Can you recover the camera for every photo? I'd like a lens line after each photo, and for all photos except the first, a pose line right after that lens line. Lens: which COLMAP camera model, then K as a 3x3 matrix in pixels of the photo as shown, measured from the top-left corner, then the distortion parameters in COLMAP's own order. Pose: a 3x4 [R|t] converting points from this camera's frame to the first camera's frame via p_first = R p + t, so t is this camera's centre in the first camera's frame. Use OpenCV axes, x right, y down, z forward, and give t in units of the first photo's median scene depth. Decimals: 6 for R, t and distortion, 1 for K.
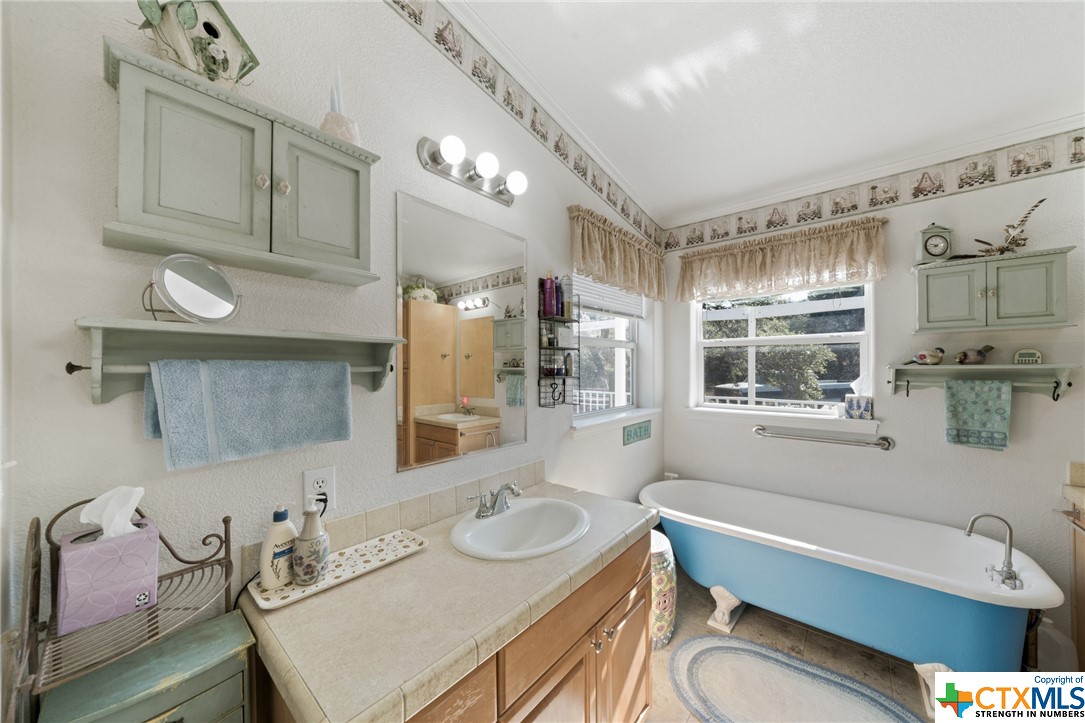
lens RADIAL K [[372.2, 0, 545.8], [0, 372.2, 365.2], [0, 0, 1]] dist [-0.007079, 0.000059]
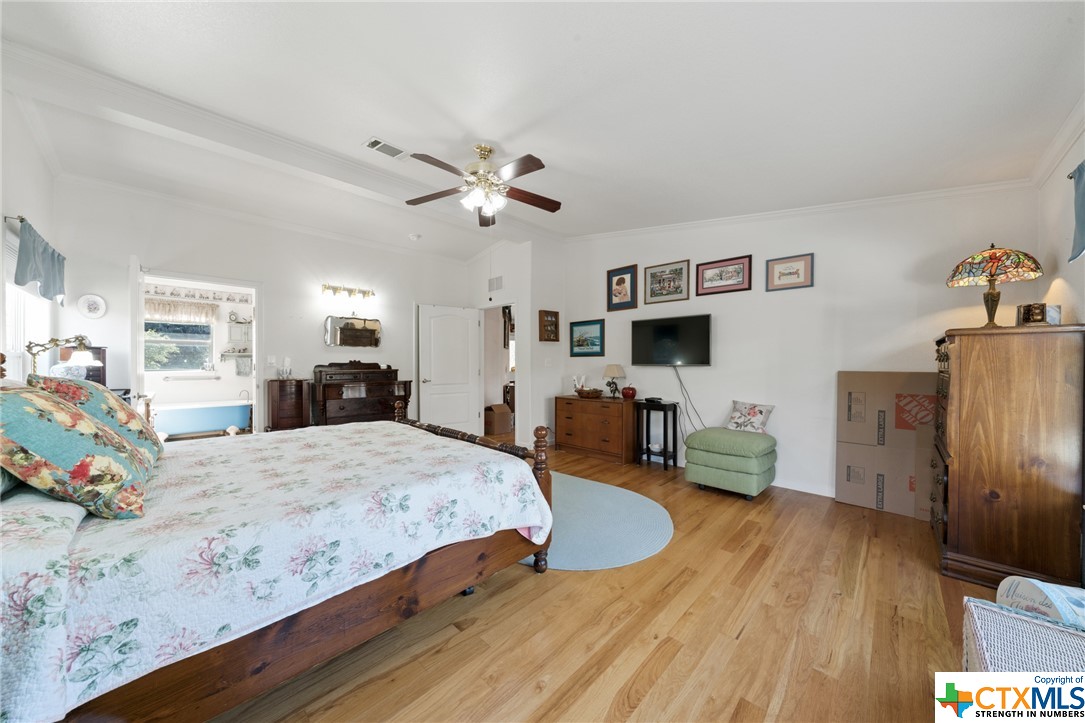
lens RADIAL K [[372.2, 0, 538.3], [0, 372.2, 366.2], [0, 0, 1]] dist [-0.007079, 0.000059]
pose [[0.095210, -0.003988, 0.995449, -1.986654], [-0.006452, 0.999968, 0.004624, 0.083130], [-0.995436, -0.006863, 0.095181, -2.041291]]
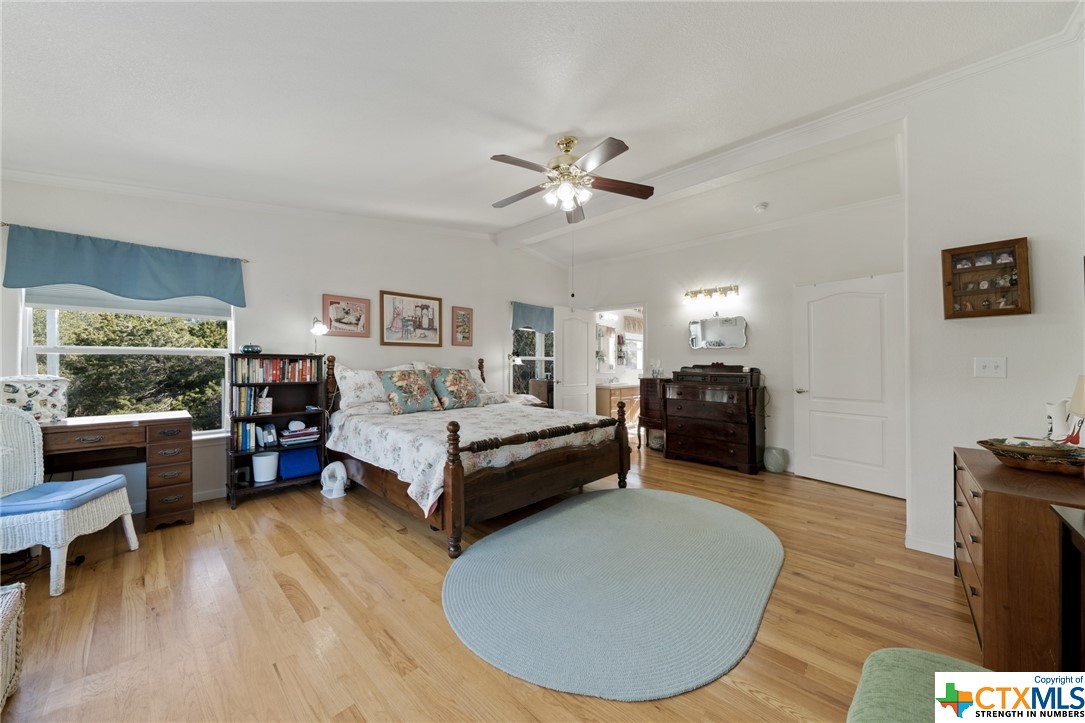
lens RADIAL K [[372.2, 0, 532.0], [0, 372.2, 360.2], [0, 0, 1]] dist [-0.007079, 0.000059]
pose [[0.996648, 0.012007, -0.080925, -0.599786], [-0.012120, 0.999926, -0.000901, 0.066652], [0.080908, 0.001879, 0.996720, -3.078071]]
